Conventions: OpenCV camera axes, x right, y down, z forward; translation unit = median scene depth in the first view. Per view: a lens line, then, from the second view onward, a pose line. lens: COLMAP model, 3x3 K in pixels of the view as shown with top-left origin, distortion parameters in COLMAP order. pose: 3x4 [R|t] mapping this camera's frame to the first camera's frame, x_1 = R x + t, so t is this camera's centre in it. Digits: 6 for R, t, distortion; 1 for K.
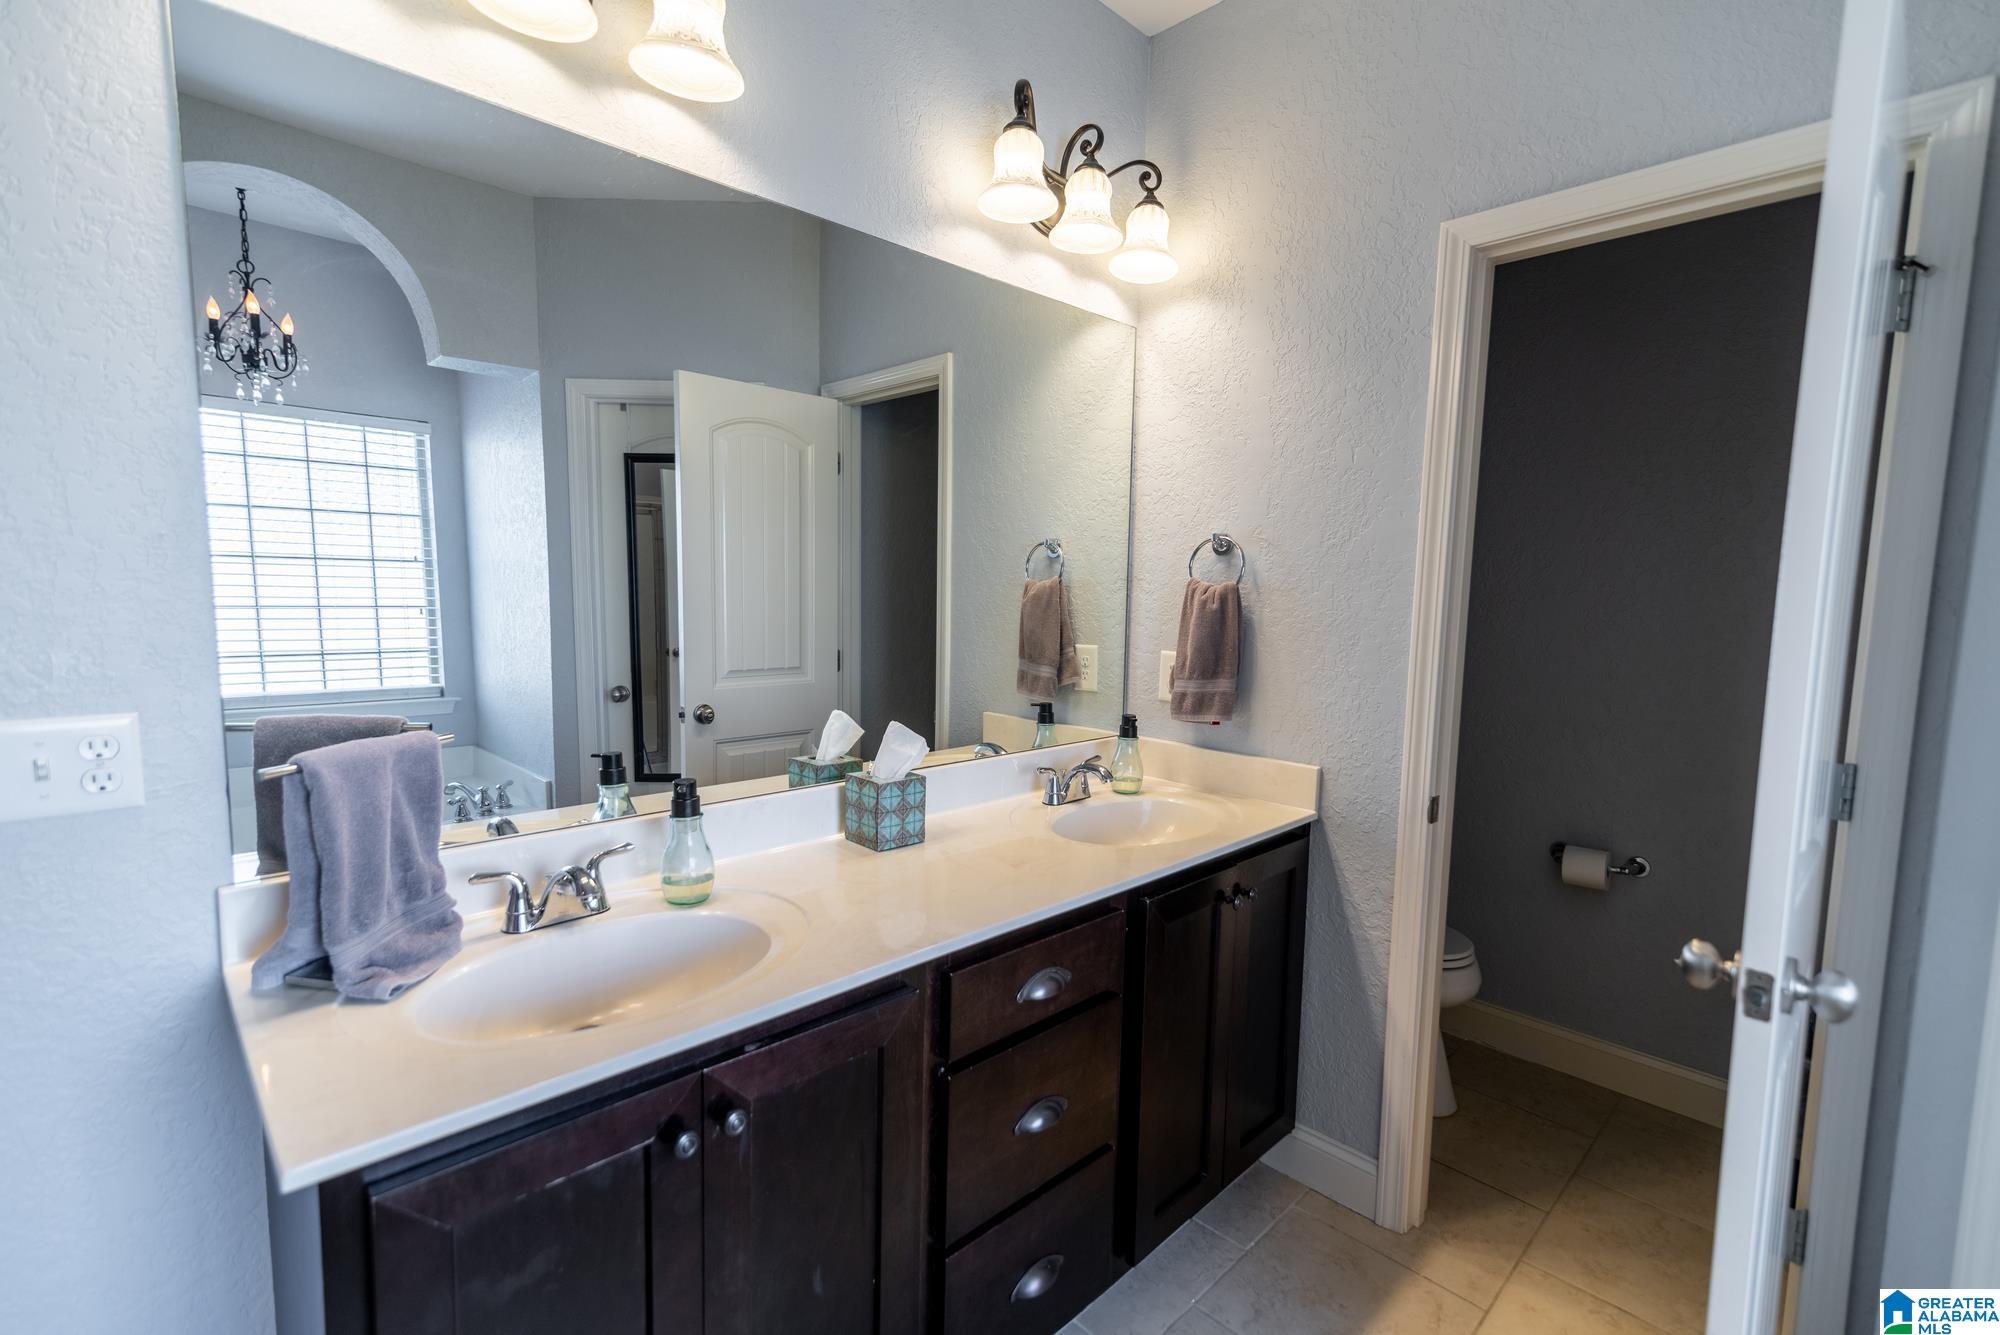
lens RADIAL K [[901.3, 0, 1013.9], [0, 901.3, 669.0], [0, 0, 1]] dist [0.011449, -0.000745]
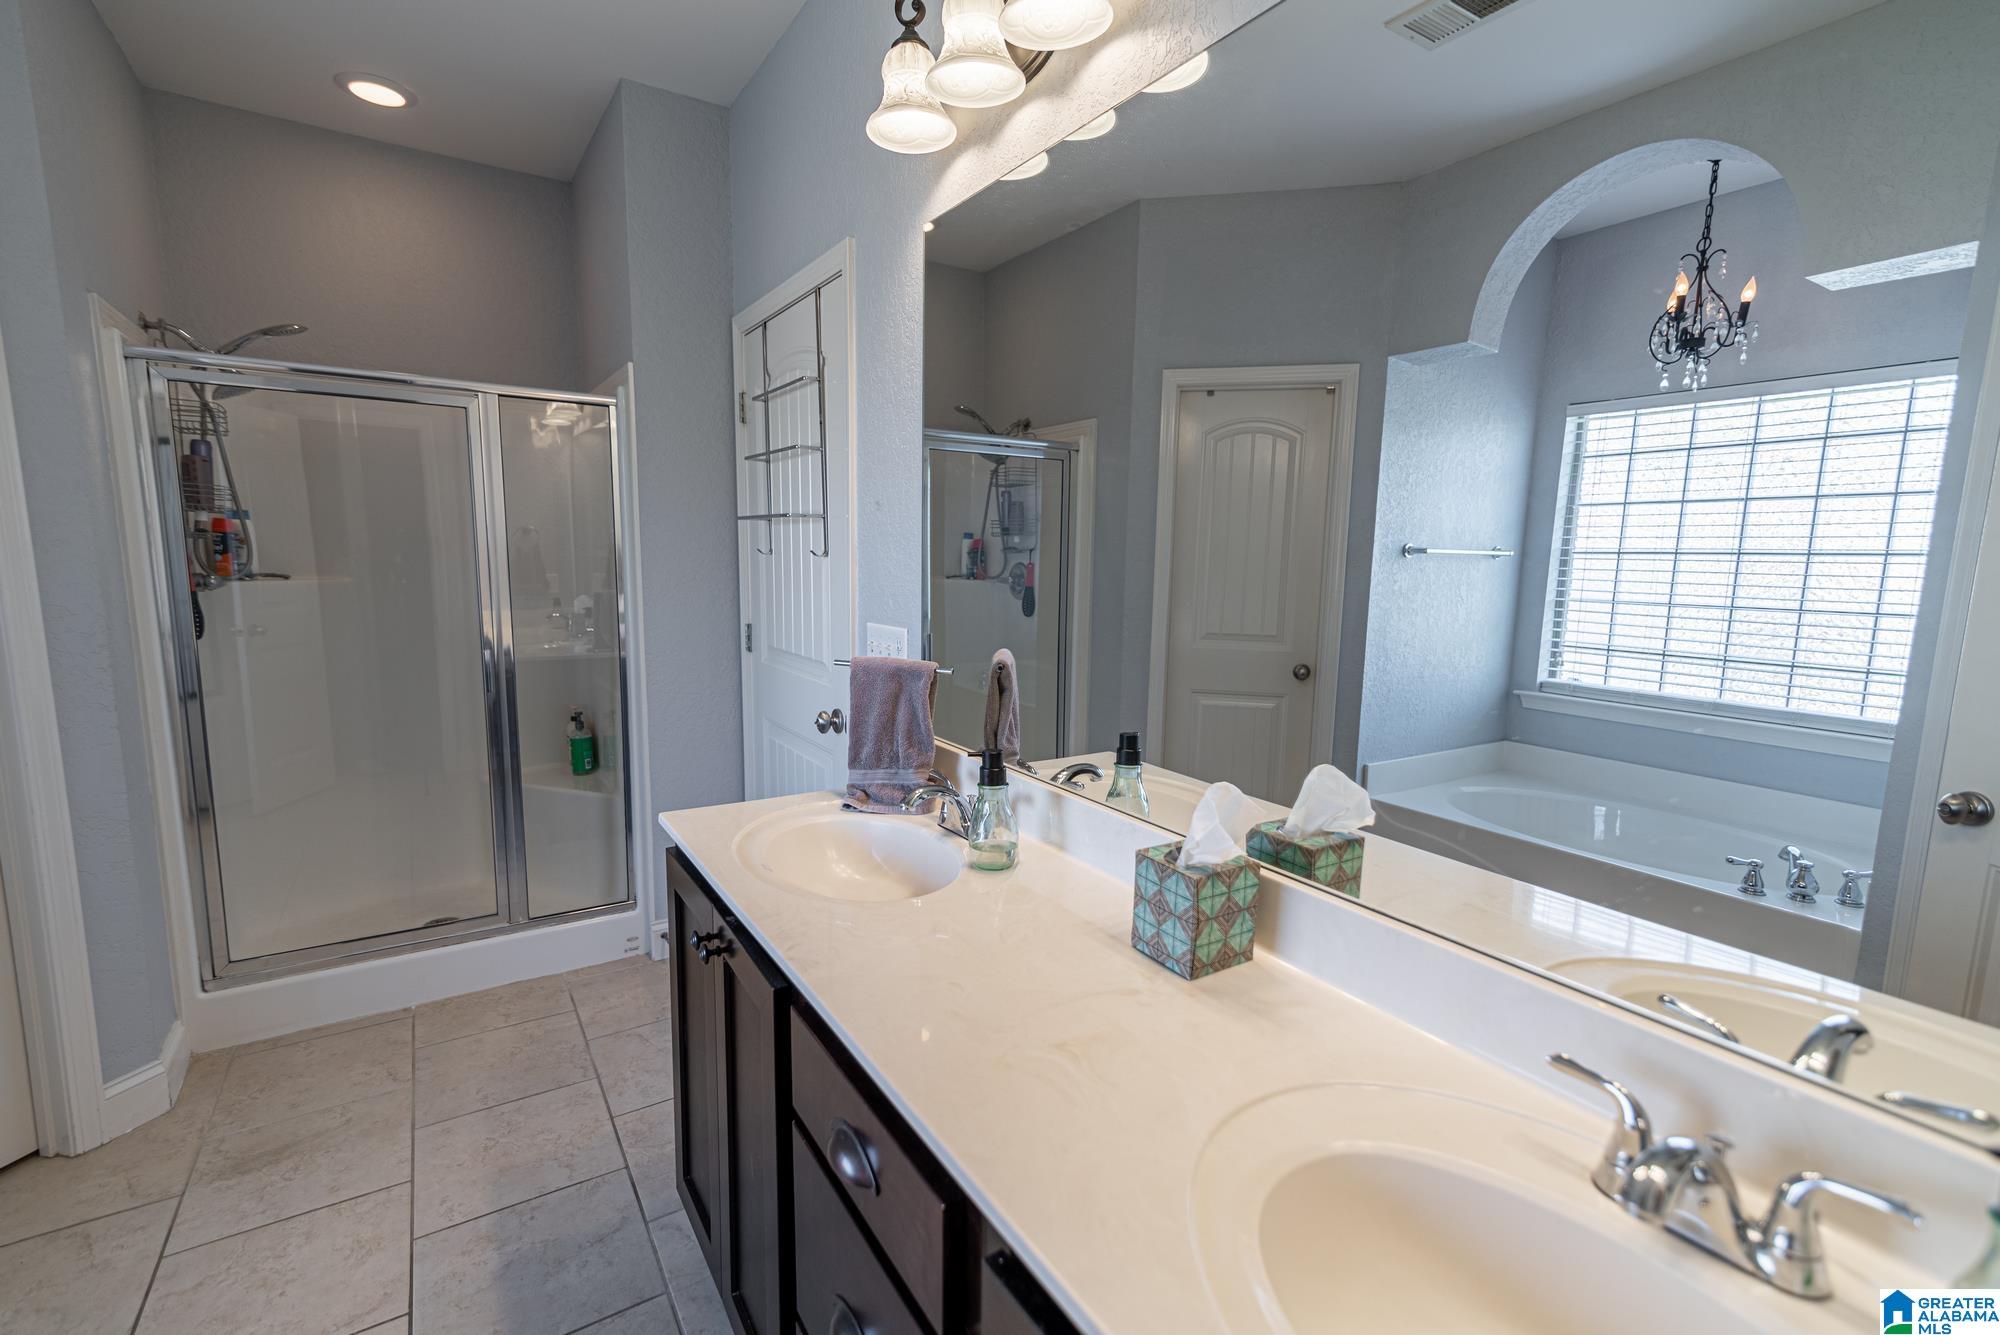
lens RADIAL K [[860.7, 0, 1001.6], [0, 860.7, 733.3], [0, 0, 1]] dist [0.001490, 0.000072]
pose [[-0.201423, 0.188545, -0.961186, 0.266287], [-0.112018, 0.970427, 0.213832, -0.054351], [0.973078, 0.150741, -0.174346, 0.512403]]
